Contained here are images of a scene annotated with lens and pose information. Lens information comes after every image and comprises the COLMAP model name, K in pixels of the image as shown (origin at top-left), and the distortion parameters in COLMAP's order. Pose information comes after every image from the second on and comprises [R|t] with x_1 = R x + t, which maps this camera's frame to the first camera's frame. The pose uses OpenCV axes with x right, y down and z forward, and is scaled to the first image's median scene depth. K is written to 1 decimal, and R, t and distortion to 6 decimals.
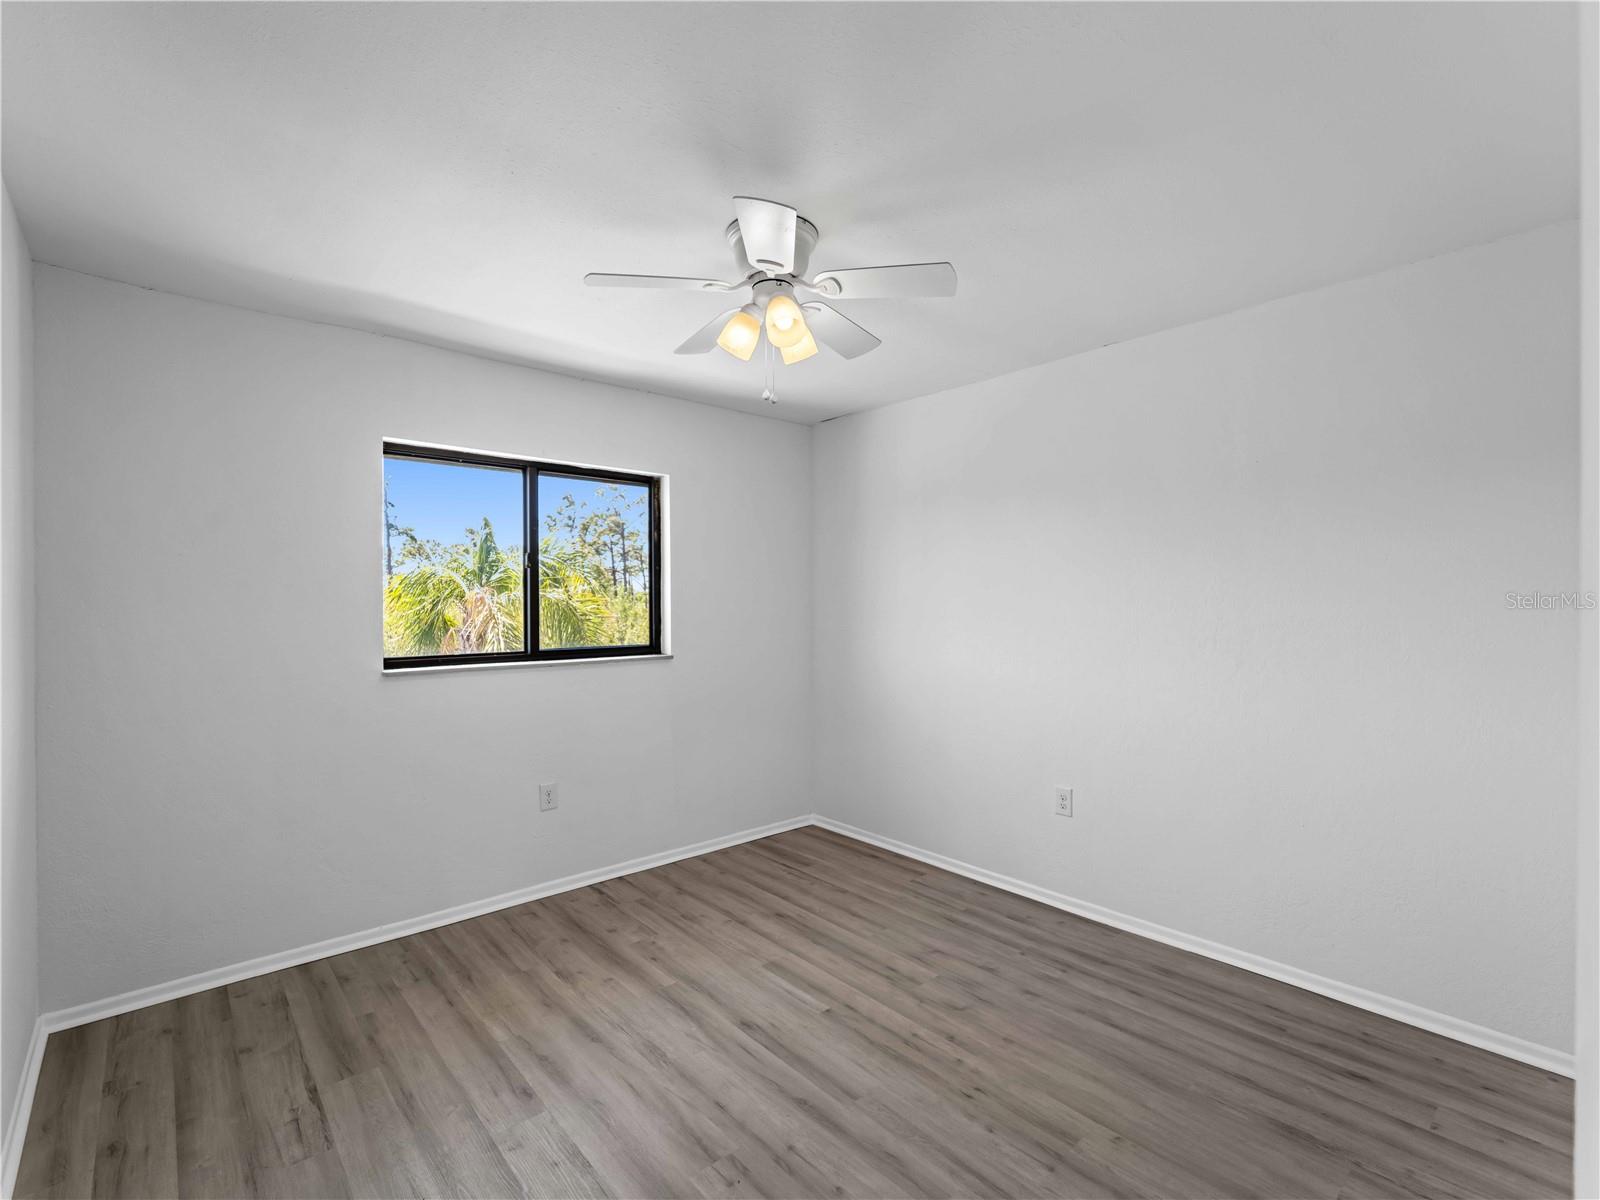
lens RADIAL K [[729.2, 0, 801.7], [0, 729.2, 603.1], [0, 0, 1]] dist [0.003936, -0.000865]
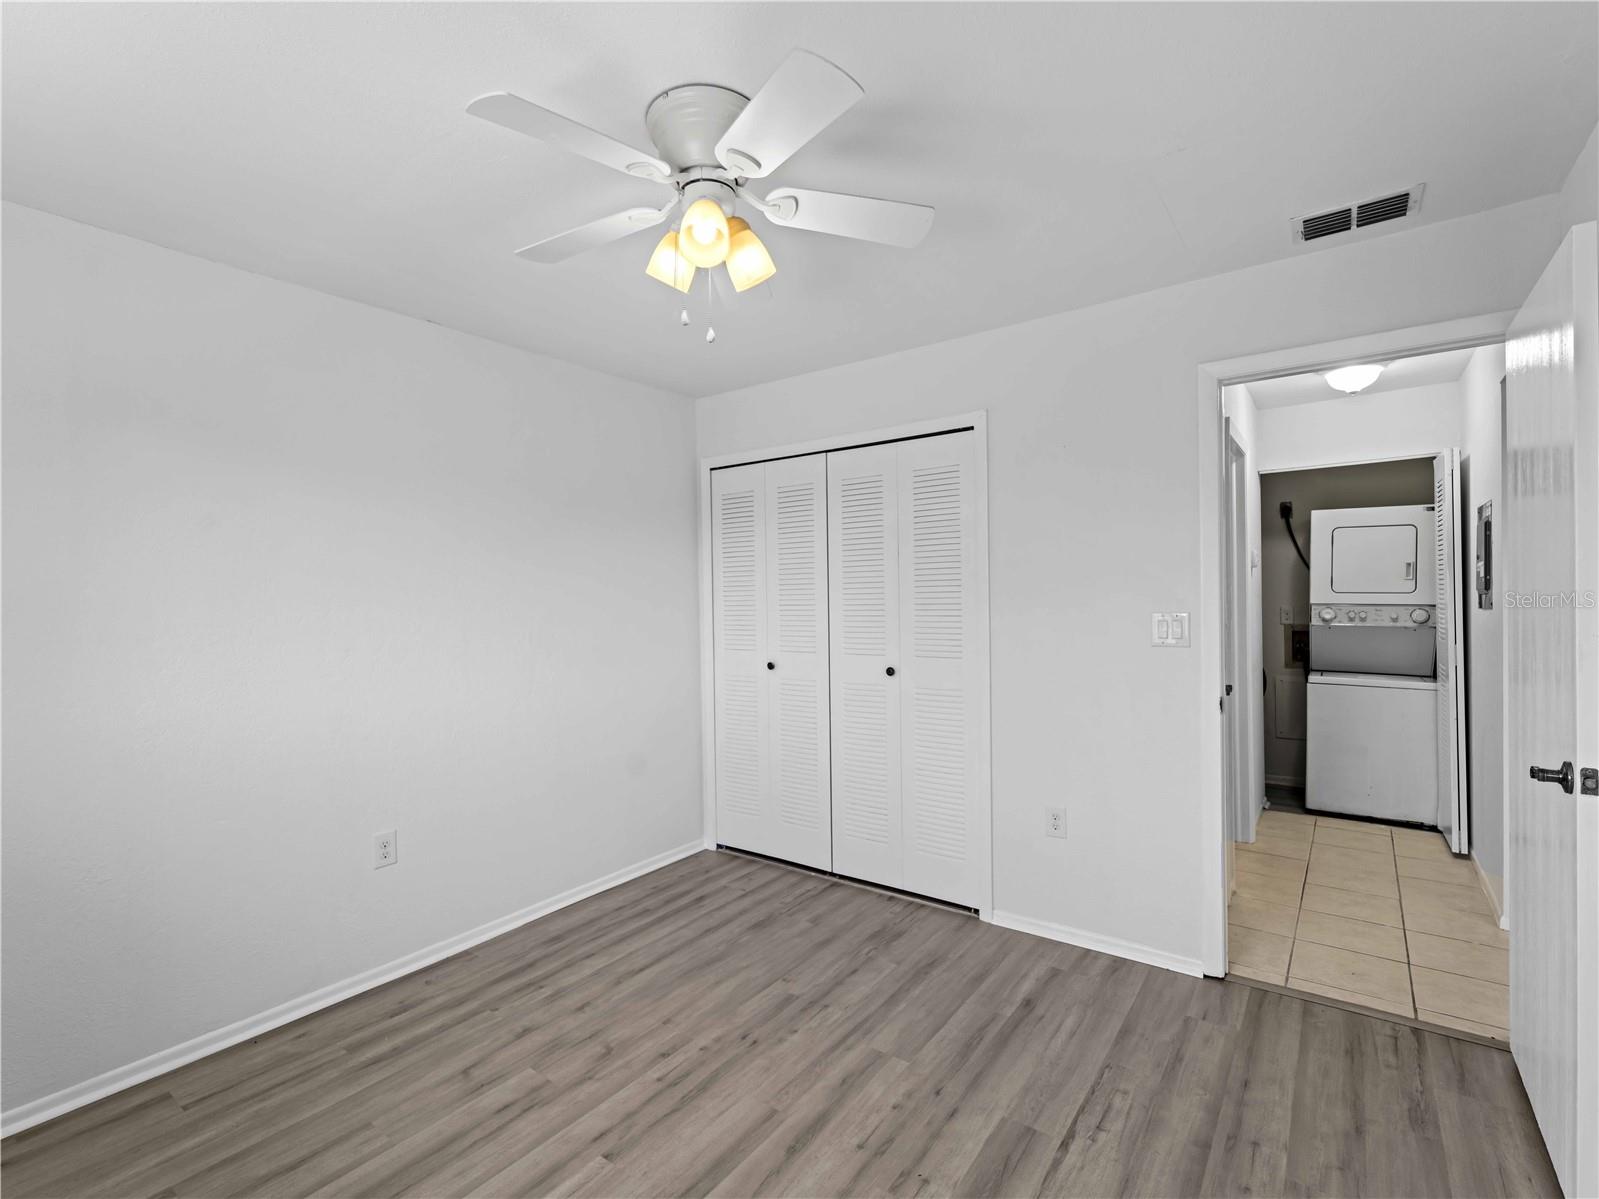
lens RADIAL K [[728.7, 0, 801.2], [0, 728.7, 602.6], [0, 0, 1]] dist [0.003936, -0.000865]
pose [[-0.206003, 0.000949, 0.978551, -0.698910], [0.019539, 0.999804, 0.003144, 0.001829], [-0.978356, 0.019768, -0.205982, 0.914921]]
